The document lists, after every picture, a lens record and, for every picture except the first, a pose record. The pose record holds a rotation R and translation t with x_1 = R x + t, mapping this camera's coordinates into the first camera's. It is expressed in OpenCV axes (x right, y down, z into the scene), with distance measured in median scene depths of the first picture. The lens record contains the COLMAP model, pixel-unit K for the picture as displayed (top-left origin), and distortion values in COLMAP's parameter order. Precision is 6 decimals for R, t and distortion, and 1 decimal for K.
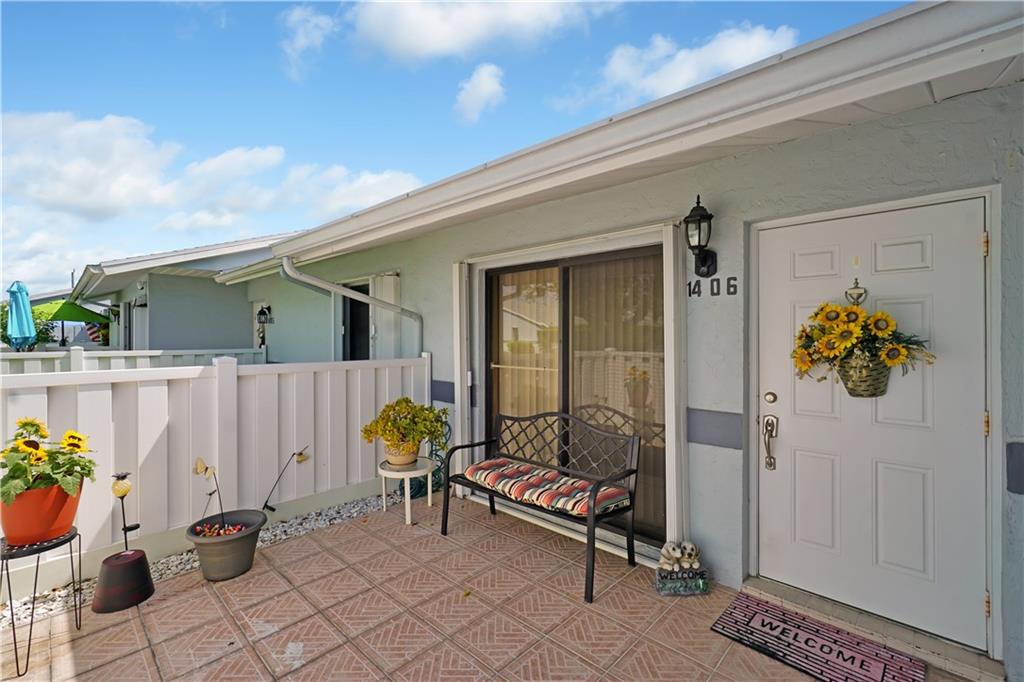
lens RADIAL K [[445.4, 0, 511.2], [0, 445.4, 337.7], [0, 0, 1]] dist [-0.001060, -0.000004]
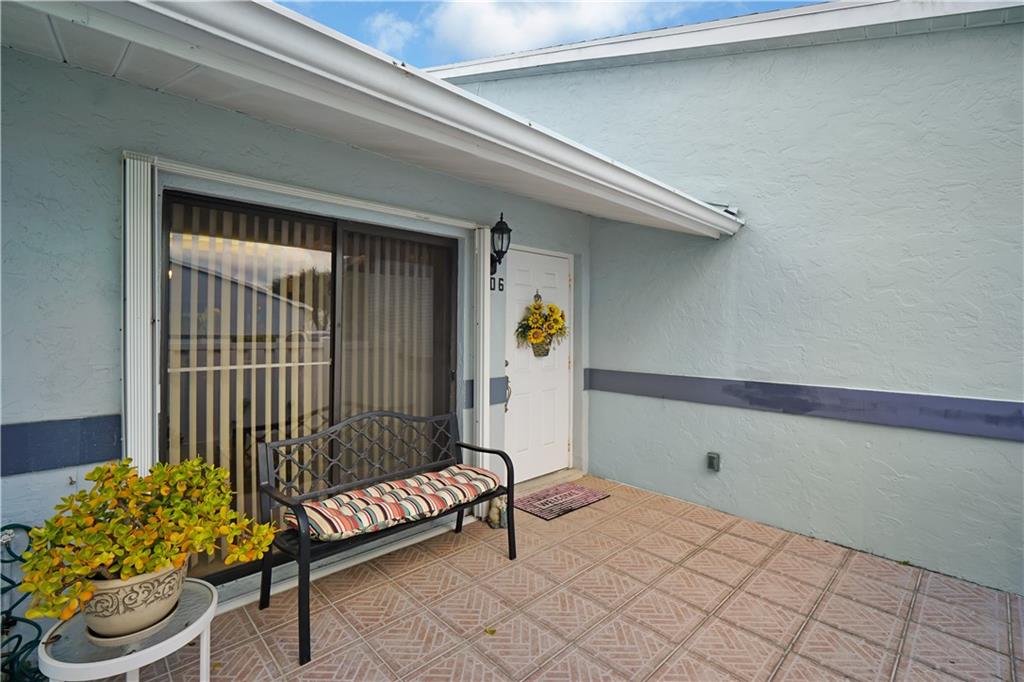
lens RADIAL K [[453.0, 0, 507.9], [0, 453.0, 330.8], [0, 0, 1]] dist [-0.001183, 0.000102]
pose [[0.061040, -0.007327, 0.998108, -0.944487], [-0.006232, 0.999951, 0.007722, 0.015733], [-0.998116, -0.006691, 0.060991, 0.941524]]
